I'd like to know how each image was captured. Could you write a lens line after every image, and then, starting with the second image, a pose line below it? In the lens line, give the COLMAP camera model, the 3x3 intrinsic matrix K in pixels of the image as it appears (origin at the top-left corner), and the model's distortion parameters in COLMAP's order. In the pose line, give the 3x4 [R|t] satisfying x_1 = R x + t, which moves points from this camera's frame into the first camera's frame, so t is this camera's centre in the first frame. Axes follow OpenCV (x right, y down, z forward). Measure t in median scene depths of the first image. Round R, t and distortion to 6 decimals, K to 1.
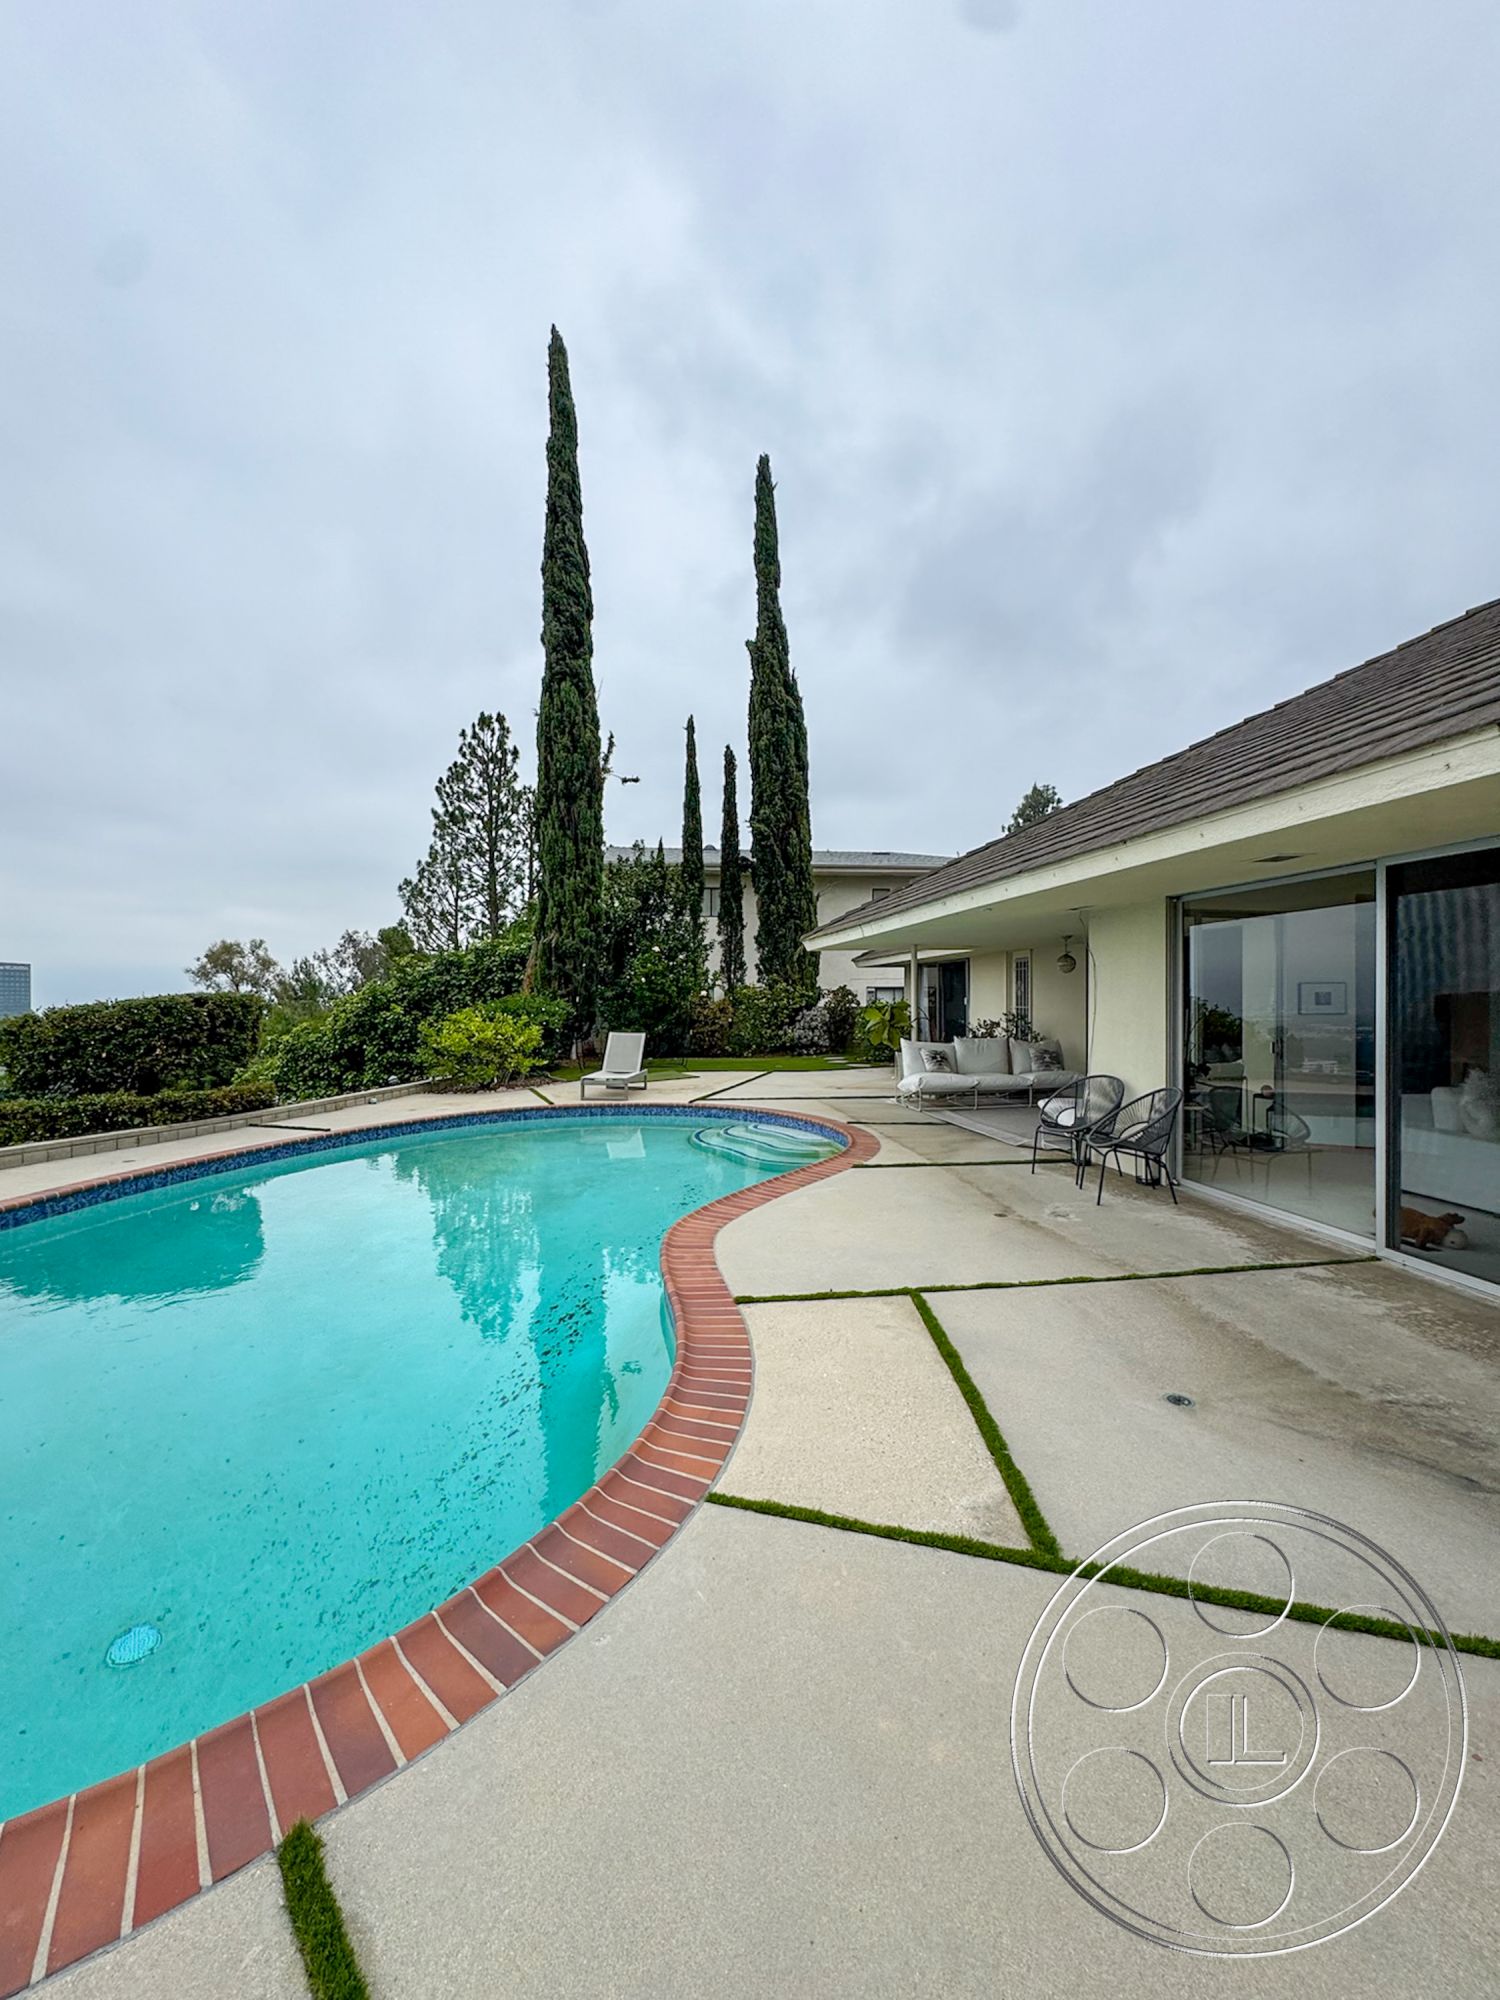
lens RADIAL K [[806.5, 0, 755.5], [0, 806.5, 998.4], [0, 0, 1]] dist [-0.001736, -0.000085]
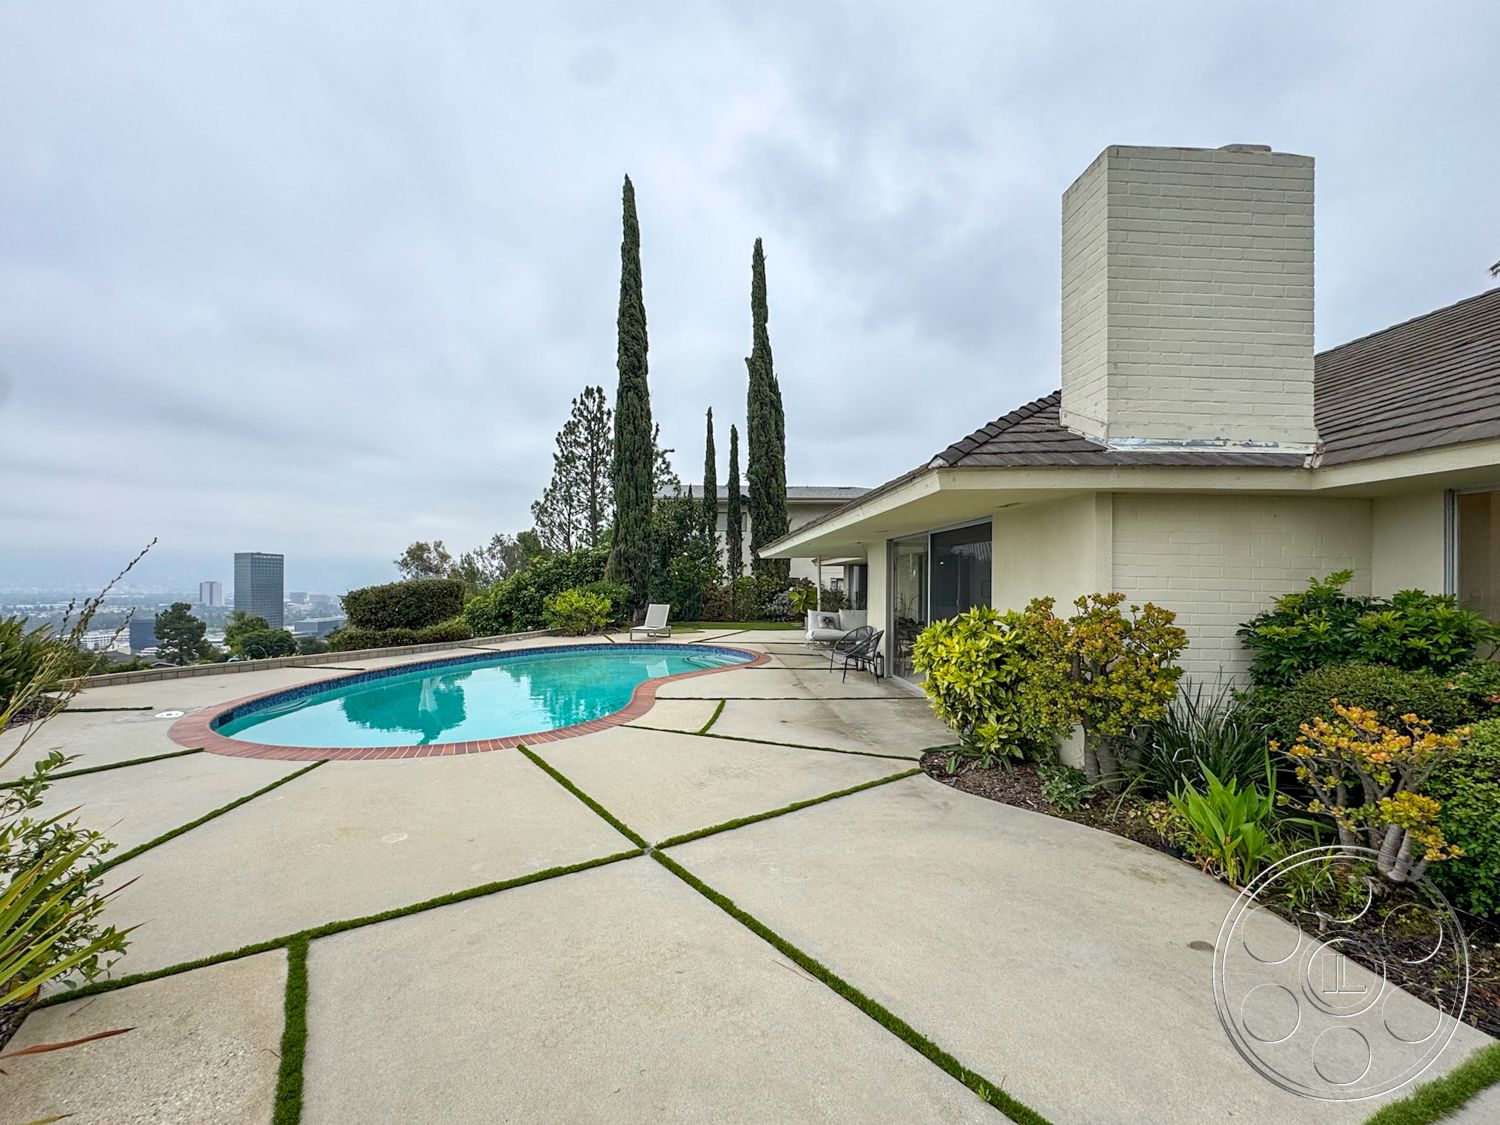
lens RADIAL K [[617.5, 0, 728.1], [0, 617.5, 590.2], [0, 0, 1]] dist [-0.001650, 0.000026]
pose [[0.994326, 0.011497, -0.105750, 0.087843], [-0.010361, 0.999883, 0.011288, -0.002960], [0.105868, -0.010128, 0.994329, -0.209110]]
